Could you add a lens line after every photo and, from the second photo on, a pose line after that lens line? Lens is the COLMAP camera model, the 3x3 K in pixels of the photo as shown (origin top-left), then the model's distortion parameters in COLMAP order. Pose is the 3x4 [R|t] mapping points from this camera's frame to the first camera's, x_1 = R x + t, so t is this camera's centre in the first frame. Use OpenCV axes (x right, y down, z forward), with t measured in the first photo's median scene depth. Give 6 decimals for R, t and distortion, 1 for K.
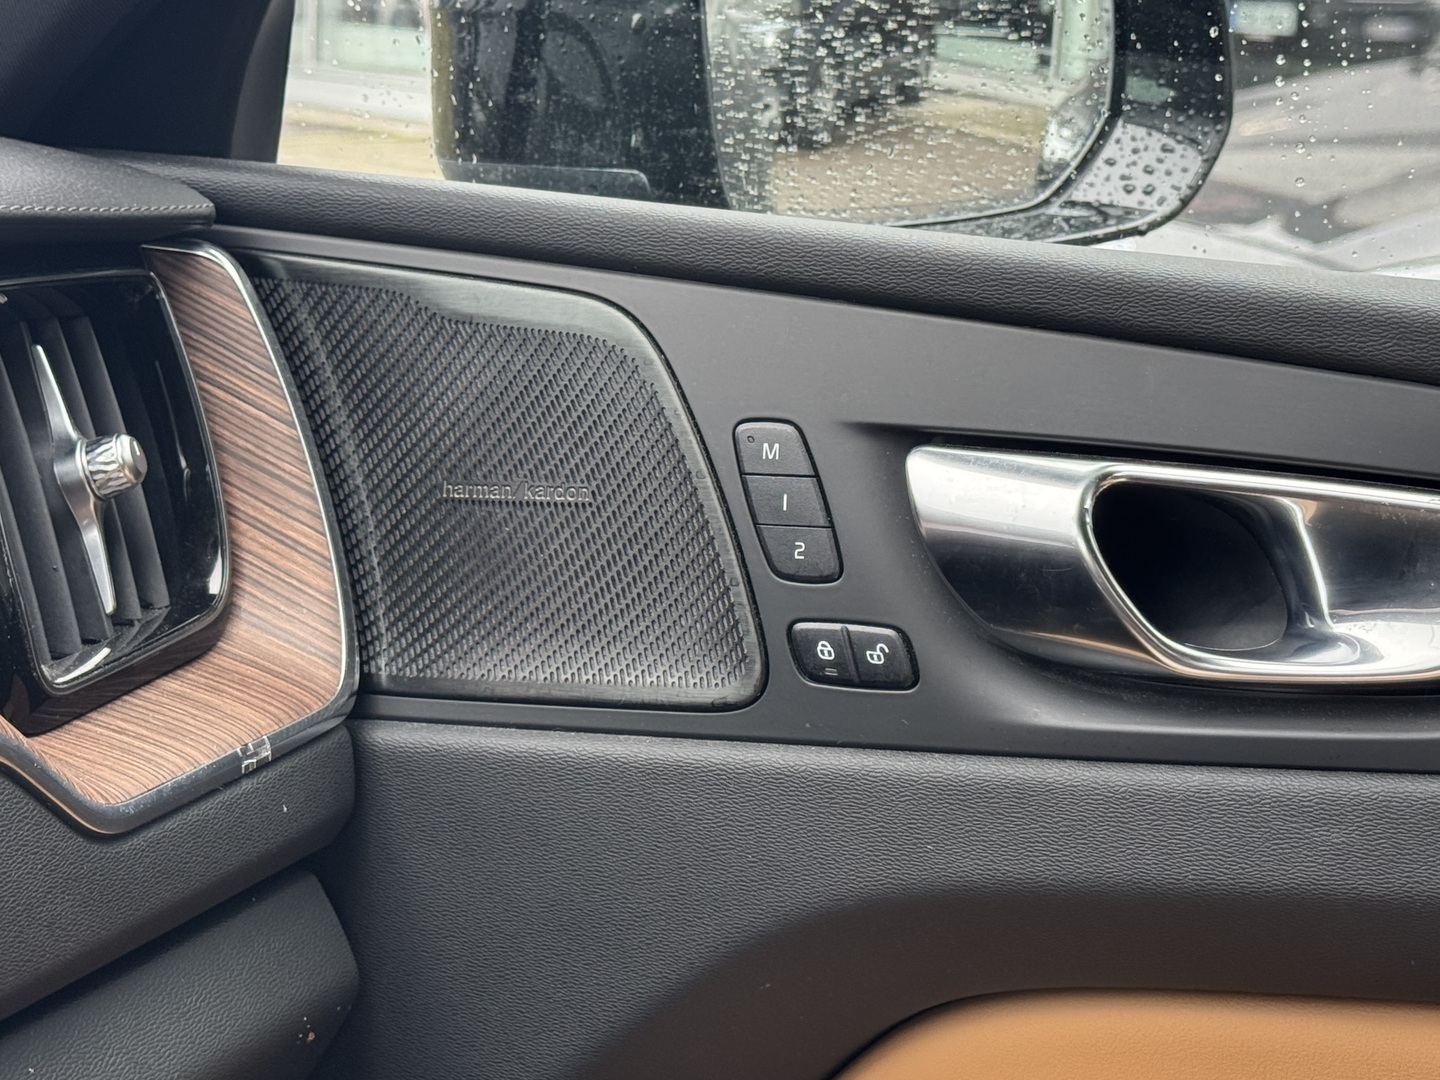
lens RADIAL K [[2978.2, 0, 720.5], [0, 2978.2, 539.6], [0, 0, 1]] dist [0.008311, 0.000000]
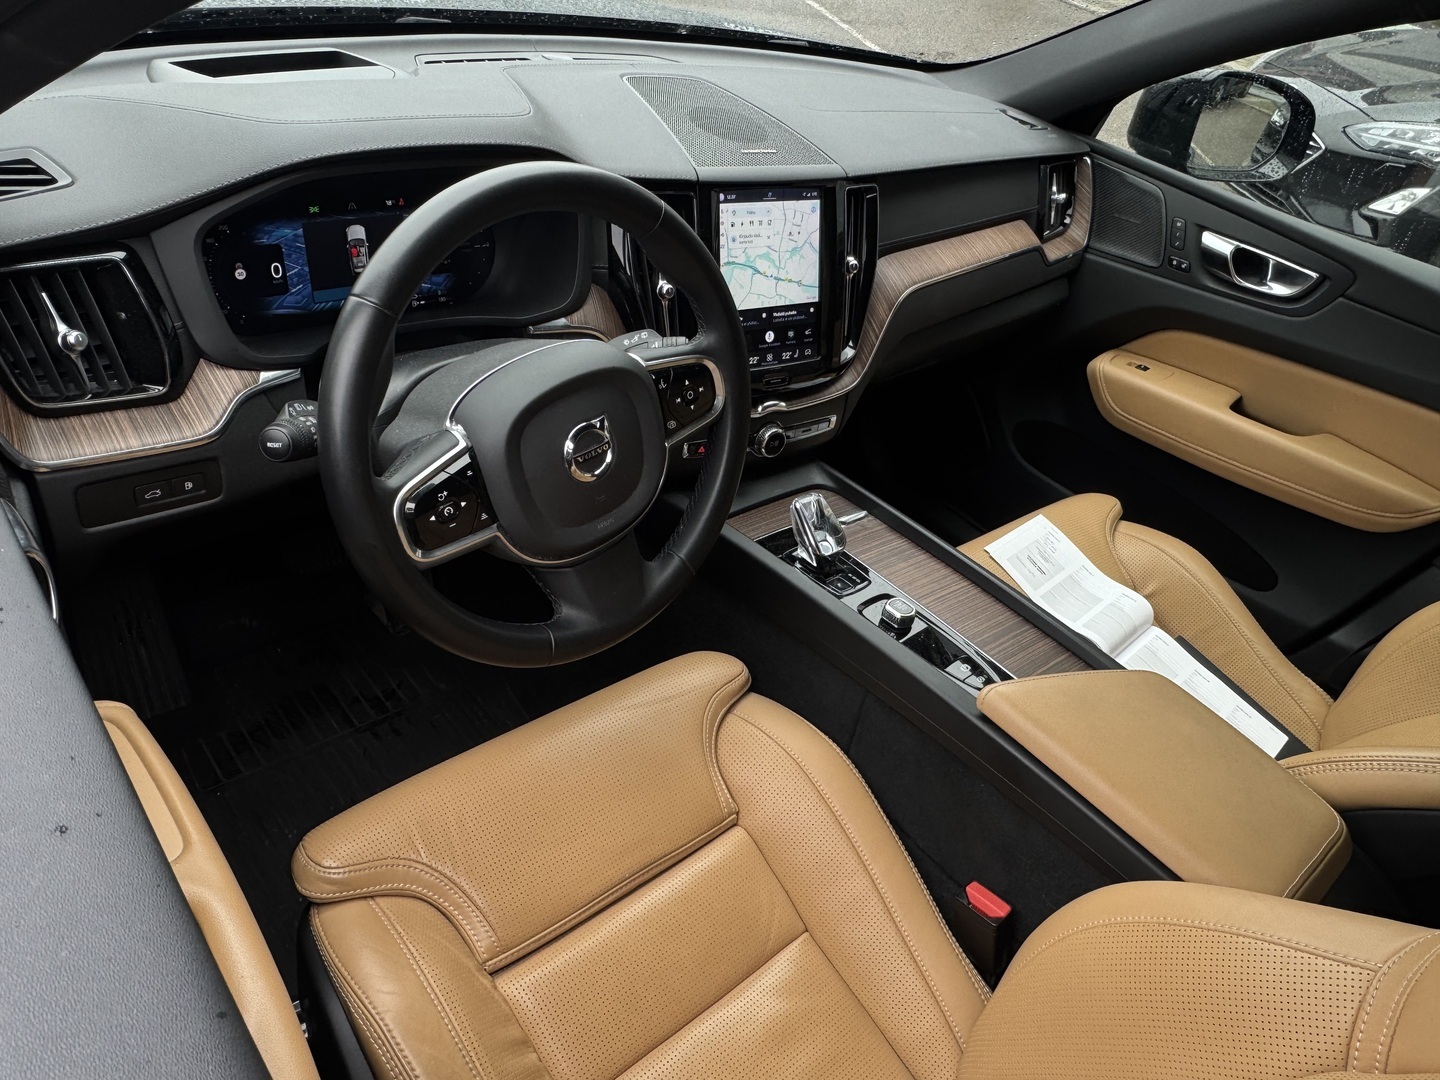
lens RADIAL K [[1000.5, 0, 717.5], [0, 1000.5, 536.6], [0, 0, 1]] dist [0.005517, 0.001750]
pose [[0.922793, 0.320787, -0.213424, -0.193035], [-0.210731, 0.883931, 0.417443, -0.114252], [0.322562, -0.340239, 0.883284, -1.139916]]
